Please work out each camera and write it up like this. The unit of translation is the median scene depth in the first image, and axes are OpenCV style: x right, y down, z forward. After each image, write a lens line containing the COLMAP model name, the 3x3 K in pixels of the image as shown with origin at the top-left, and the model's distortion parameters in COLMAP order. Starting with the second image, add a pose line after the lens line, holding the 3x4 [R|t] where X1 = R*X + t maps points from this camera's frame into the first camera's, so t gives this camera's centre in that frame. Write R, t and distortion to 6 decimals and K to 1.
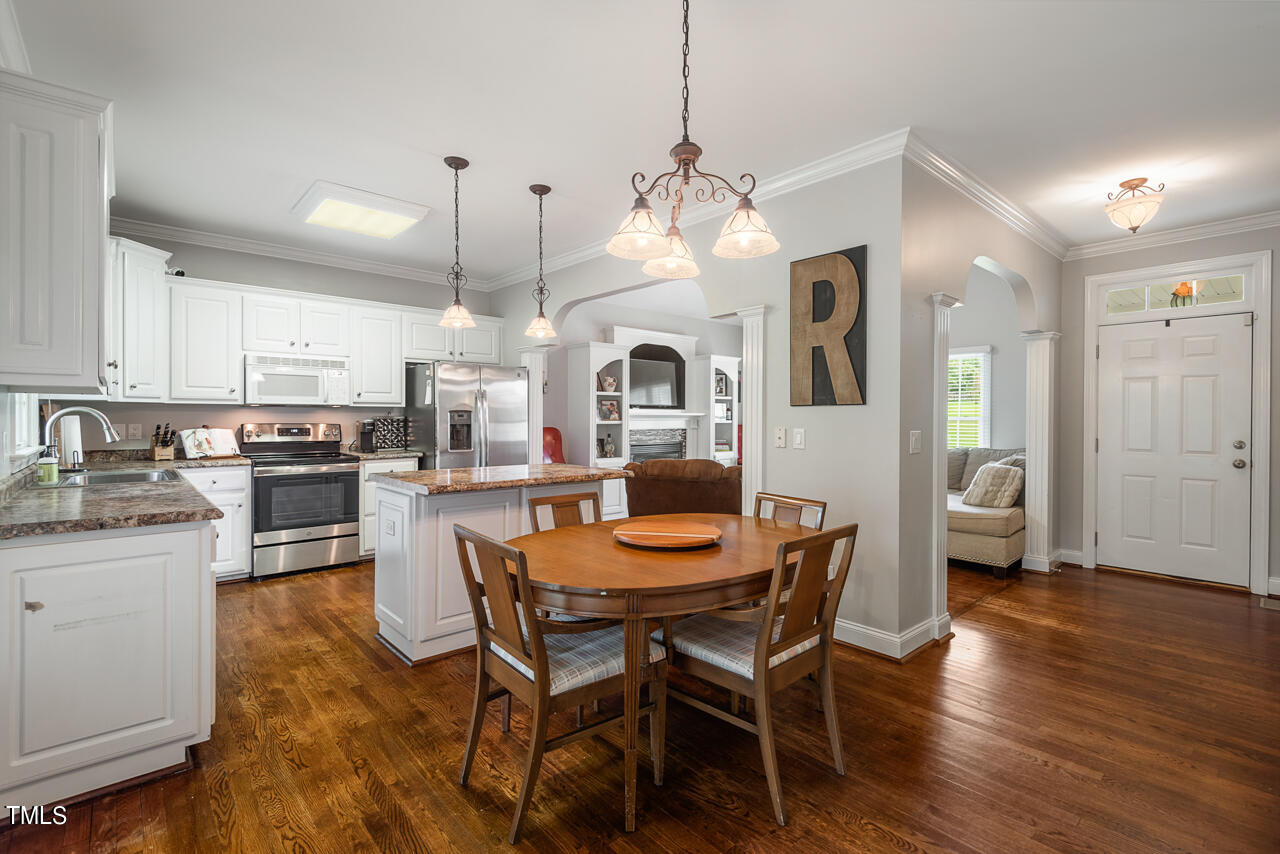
lens RADIAL K [[577.8, 0, 641.3], [0, 577.8, 418.8], [0, 0, 1]] dist [0.035289, -0.023924]
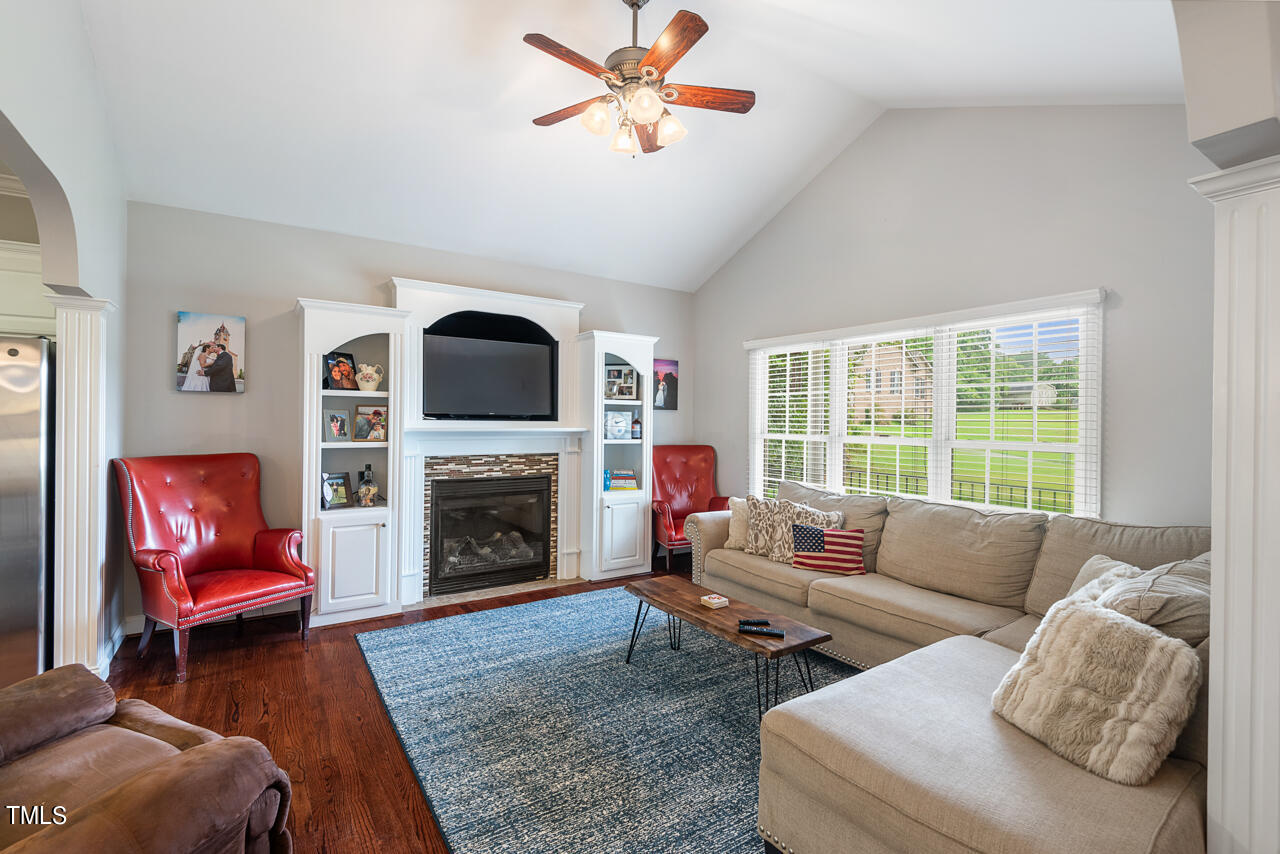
lens RADIAL K [[579.6, 0, 643.5], [0, 579.6, 421.7], [0, 0, 1]] dist [0.036029, -0.023749]
pose [[0.989392, 0.007505, -0.145079, 0.424058], [-0.008136, 0.999960, -0.003754, -0.023323], [0.145045, 0.004895, 0.989413, 0.672665]]
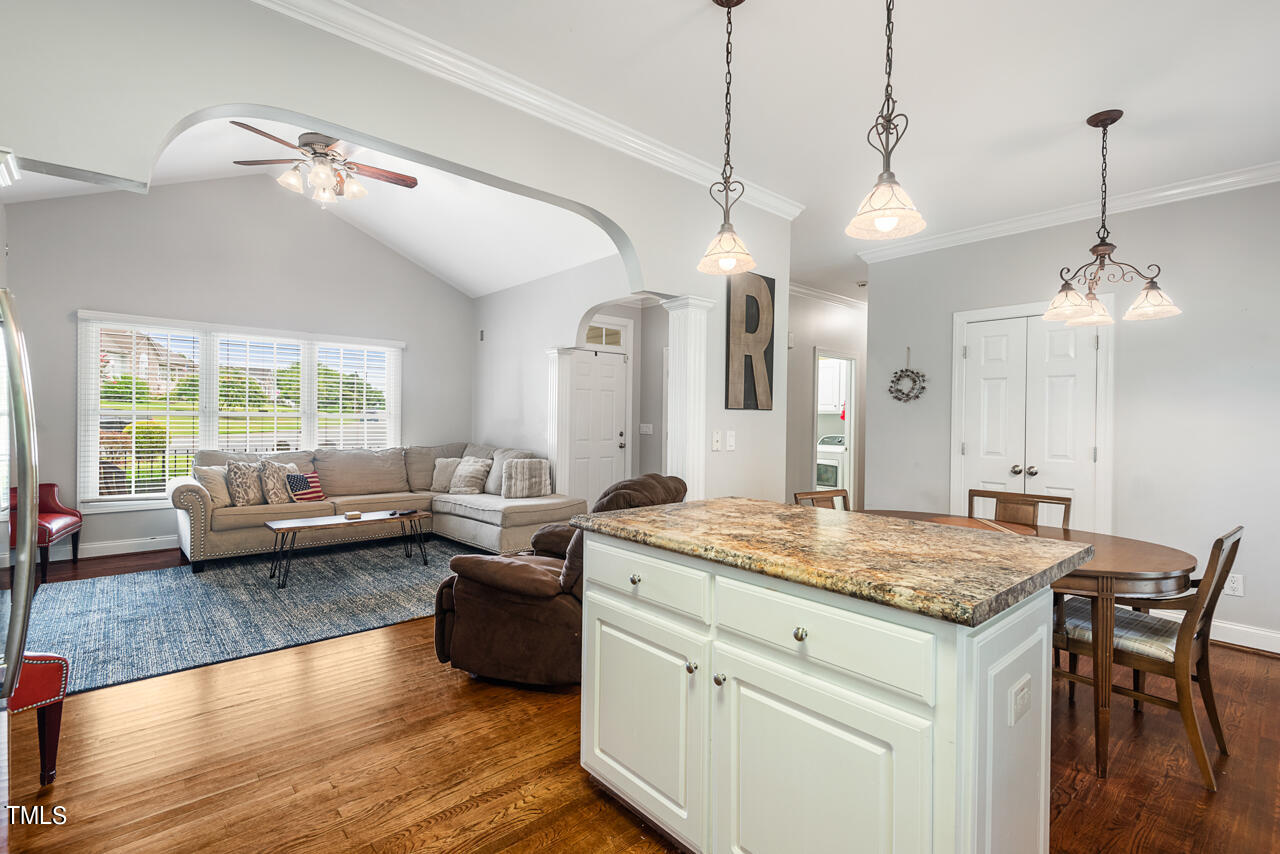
lens RADIAL K [[586.7, 0, 646.0], [0, 586.7, 418.9], [0, 0, 1]] dist [0.033101, -0.025262]
pose [[-0.000927, -0.004723, 0.999988, -0.538288], [-0.009082, 0.999948, 0.004714, -0.005512], [-0.999958, -0.009078, -0.000969, 0.803426]]
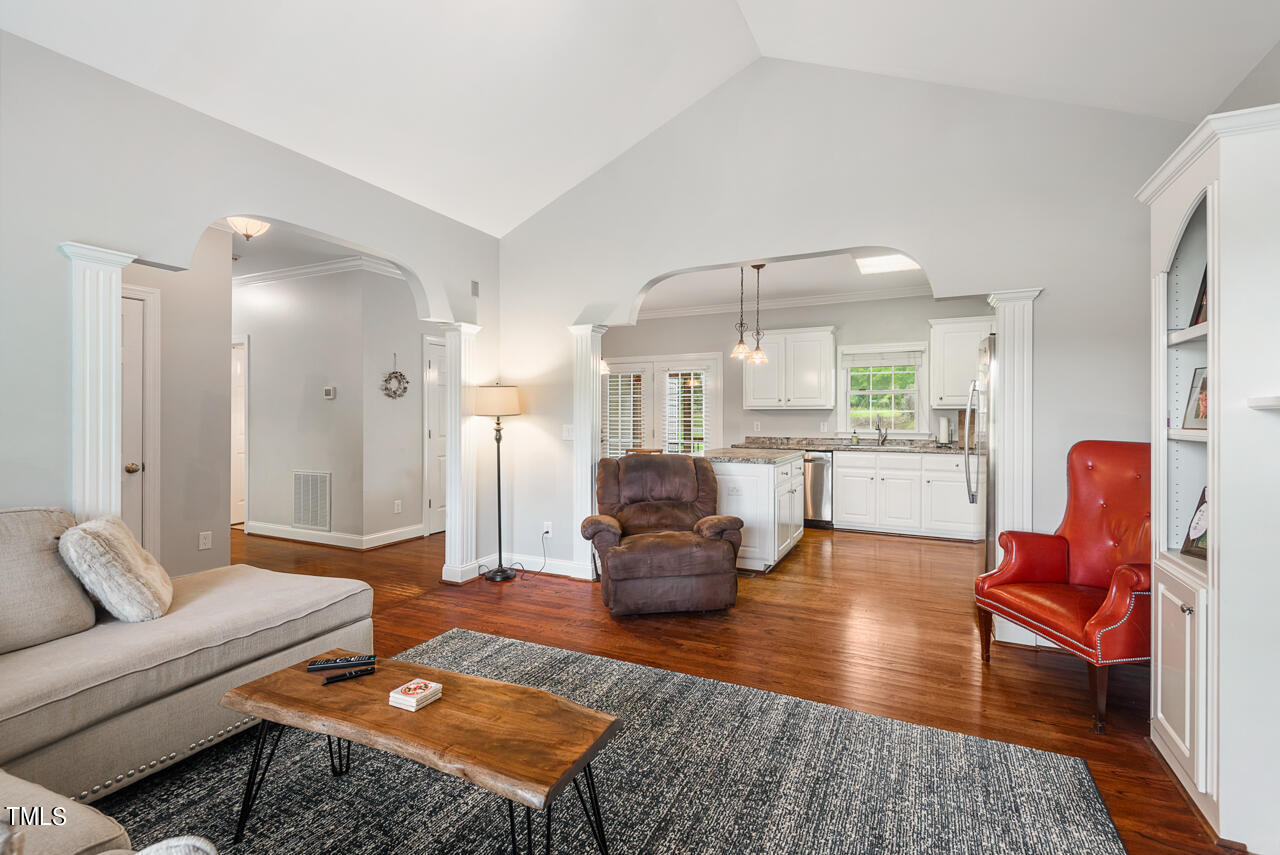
lens RADIAL K [[579.6, 0, 643.5], [0, 579.6, 422.2], [0, 0, 1]] dist [0.036029, -0.023749]
pose [[-0.925318, -0.001715, -0.379189, 0.417918], [-0.006842, 0.999902, 0.012173, -0.003132], [0.379131, 0.013858, -0.925239, 1.627621]]
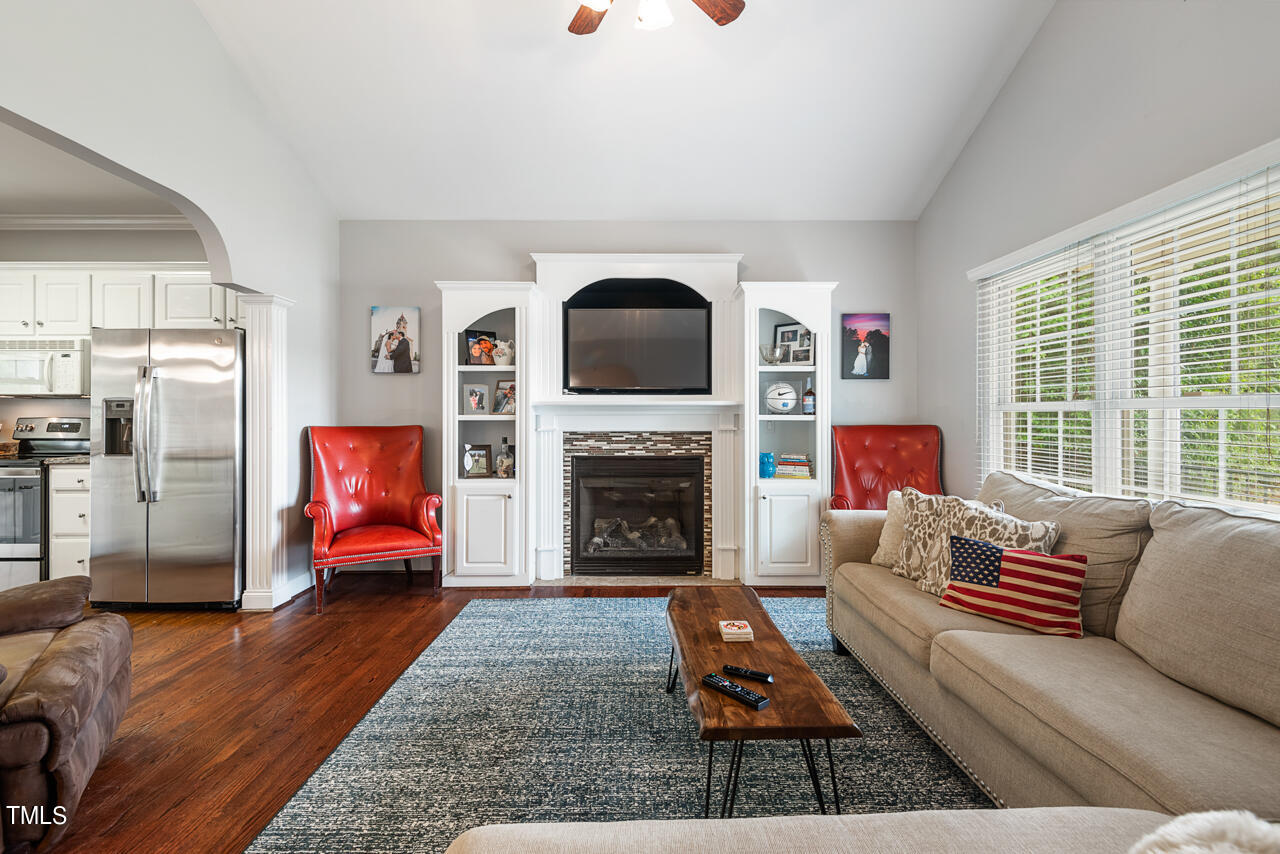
lens RADIAL K [[577.8, 0, 641.3], [0, 577.8, 418.8], [0, 0, 1]] dist [0.035289, -0.023924]
pose [[0.752487, -0.002378, -0.658603, 0.625099], [-0.000274, 0.999992, -0.003924, 0.013427], [0.658607, 0.003134, 0.752480, 0.929289]]
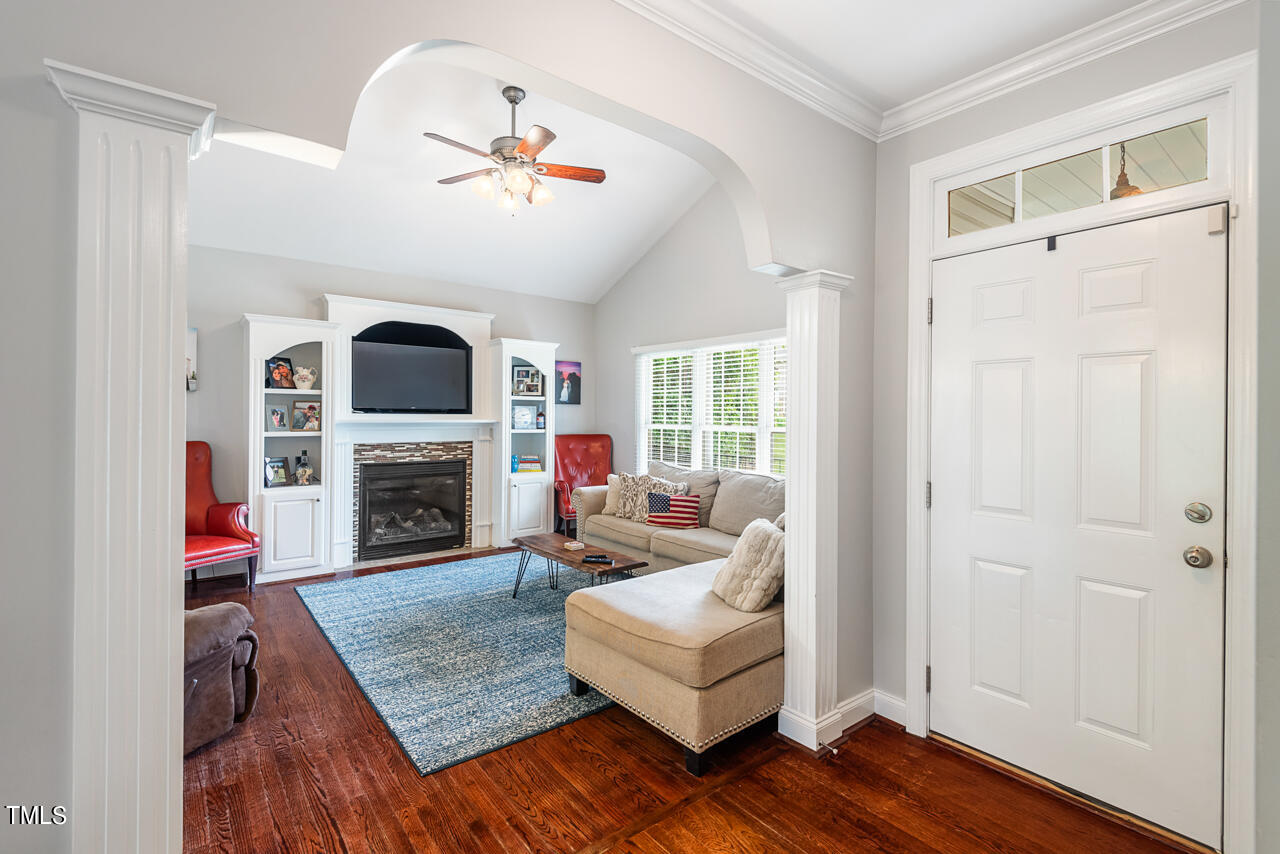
lens RADIAL K [[583.8, 0, 641.3], [0, 583.8, 416.1], [0, 0, 1]] dist [0.042187, -0.032629]
pose [[0.998072, 0.004128, -0.061931, 0.553603], [-0.004345, 0.999985, -0.003370, -0.020345], [0.061917, 0.003633, 0.998075, 0.466869]]
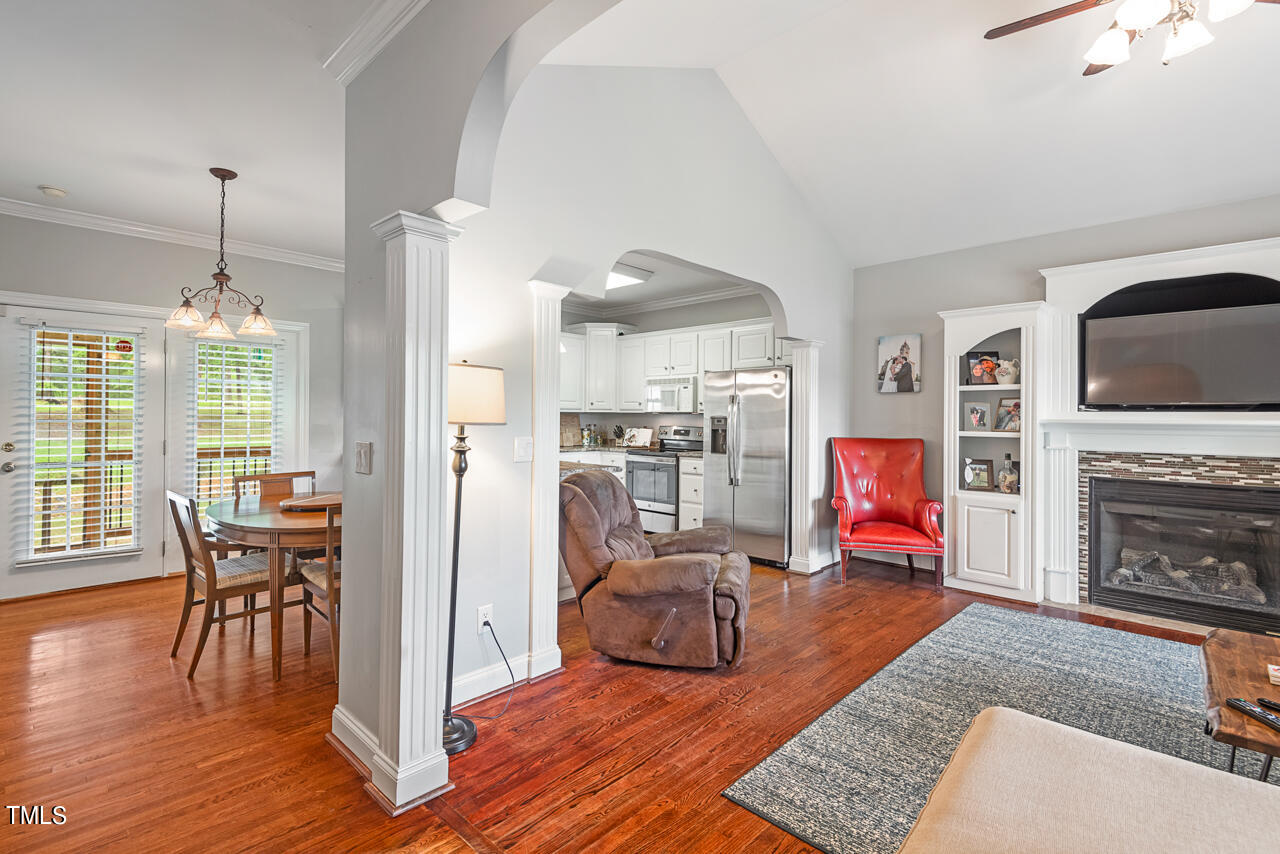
lens RADIAL K [[593.3, 0, 640.0], [0, 593.3, 412.1], [0, 0, 1]] dist [0.032491, -0.022293]
pose [[0.077878, -0.011473, -0.996897, 0.772528], [-0.014077, 0.999821, -0.012606, -0.006026], [0.996863, 0.015015, 0.077703, 0.812233]]
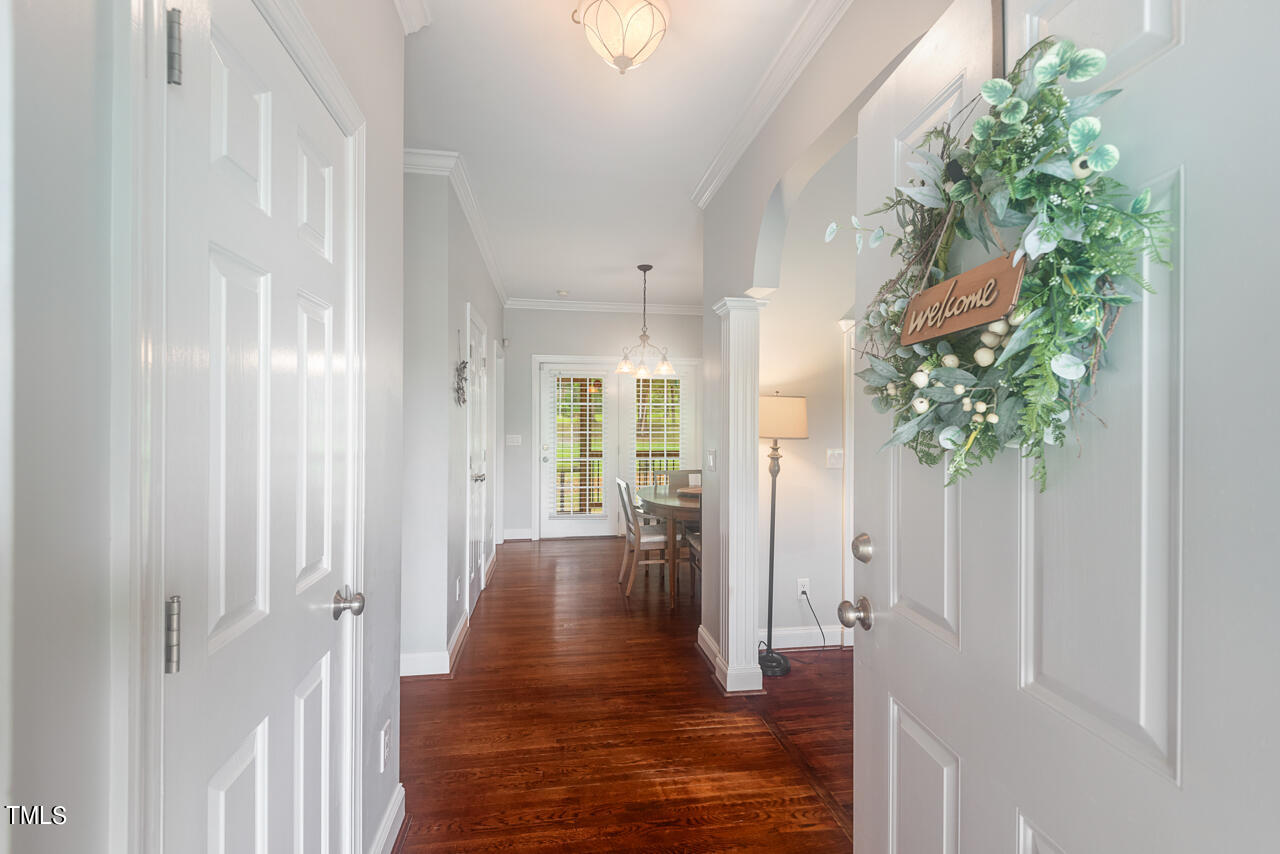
lens RADIAL K [[583.8, 0, 641.3], [0, 583.8, 416.1], [0, 0, 1]] dist [0.042187, -0.032629]
pose [[-0.538993, -0.015159, -0.842174, 0.908206], [-0.009858, 0.999883, -0.011689, -0.015925], [0.842253, 0.002001, -0.539079, 0.931029]]
